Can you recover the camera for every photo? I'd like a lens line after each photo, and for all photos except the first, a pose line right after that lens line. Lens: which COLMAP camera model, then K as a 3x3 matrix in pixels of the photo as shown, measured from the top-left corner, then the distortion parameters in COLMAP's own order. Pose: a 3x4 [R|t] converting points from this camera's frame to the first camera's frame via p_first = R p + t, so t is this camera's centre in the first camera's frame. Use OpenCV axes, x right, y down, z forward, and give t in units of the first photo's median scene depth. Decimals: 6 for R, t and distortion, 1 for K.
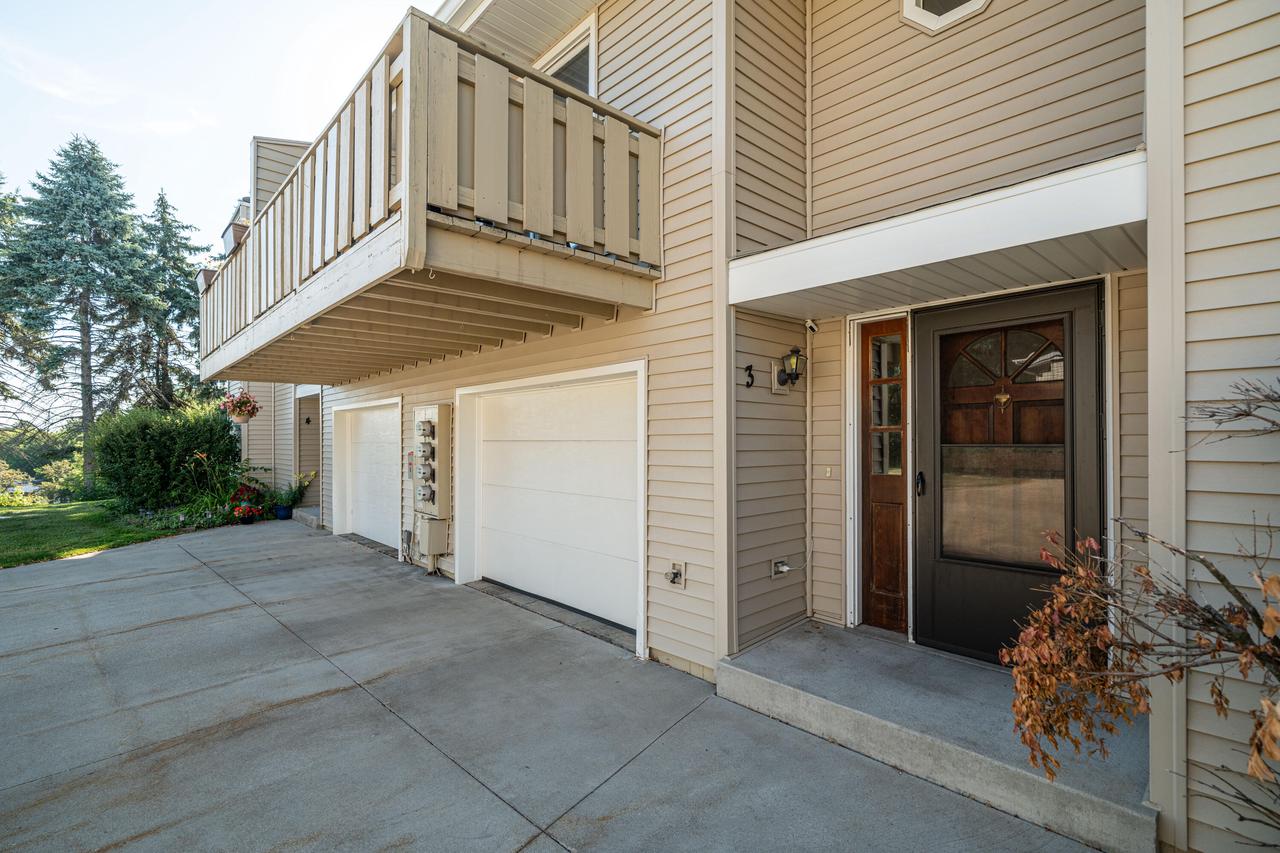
lens RADIAL K [[582.1, 0, 634.4], [0, 582.1, 421.9], [0, 0, 1]] dist [-0.004130, 0.000730]
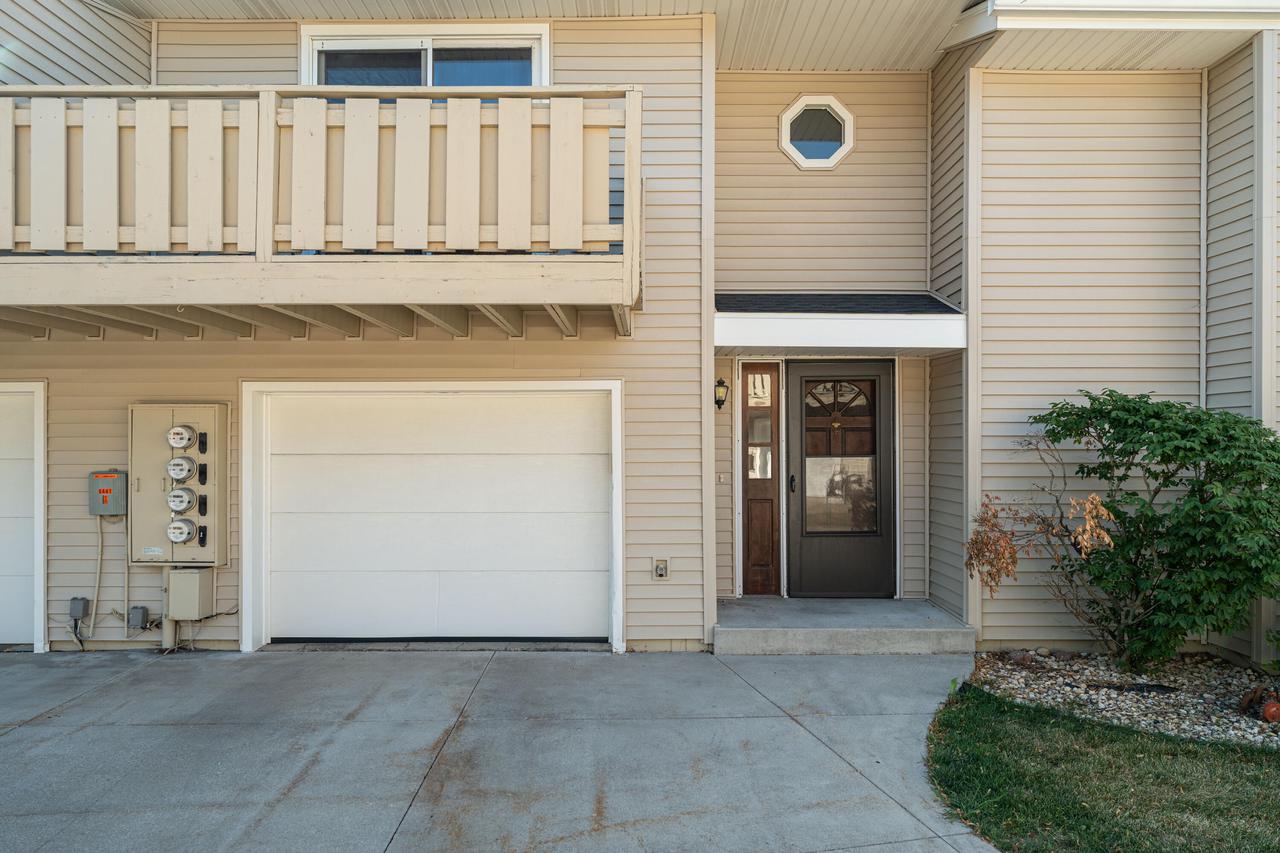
lens RADIAL K [[840.4, 0, 638.5], [0, 840.4, 411.9], [0, 0, 1]] dist [-0.002942, 0.001184]
pose [[0.681786, 0.030923, 0.730897, -1.205564], [-0.021473, 0.999522, -0.022258, -0.013772], [-0.731236, -0.000520, 0.682124, -0.113595]]
